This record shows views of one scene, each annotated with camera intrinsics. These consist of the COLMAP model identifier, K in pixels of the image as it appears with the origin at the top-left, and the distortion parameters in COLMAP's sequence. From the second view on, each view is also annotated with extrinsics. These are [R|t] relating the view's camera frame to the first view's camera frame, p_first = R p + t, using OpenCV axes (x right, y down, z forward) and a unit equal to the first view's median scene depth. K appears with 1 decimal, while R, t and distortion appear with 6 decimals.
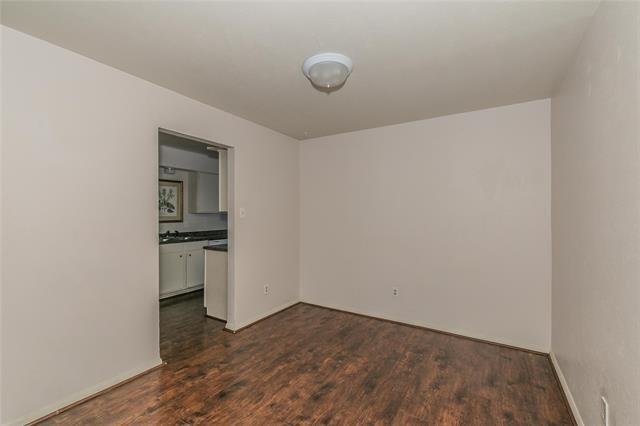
lens RADIAL K [[275.5, 0, 308.1], [0, 275.5, 212.3], [0, 0, 1]] dist [-0.000554, -0.000194]
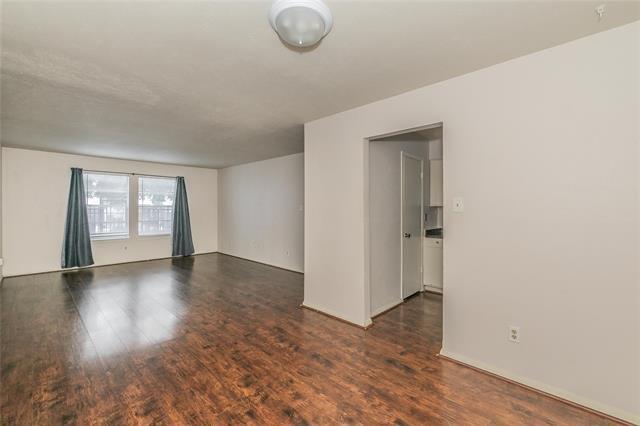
lens RADIAL K [[280.7, 0, 327.0], [0, 280.7, 208.2], [0, 0, 1]] dist [0.001727, 0.000226]
pose [[-0.162439, 0.000275, -0.986719, 0.778859], [-0.000904, 0.999999, 0.000428, 0.020910], [0.986718, 0.000961, -0.162439, 1.104473]]
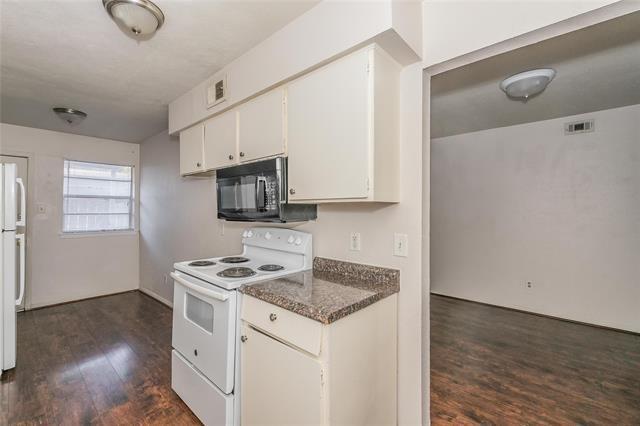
lens RADIAL K [[275.5, 0, 308.1], [0, 275.5, 212.3], [0, 0, 1]] dist [-0.000554, -0.000194]
pose [[0.171509, -0.009477, 0.985137, -1.096082], [0.000871, 0.999955, 0.009468, 0.005214], [-0.985182, -0.000766, 0.171509, 1.554546]]
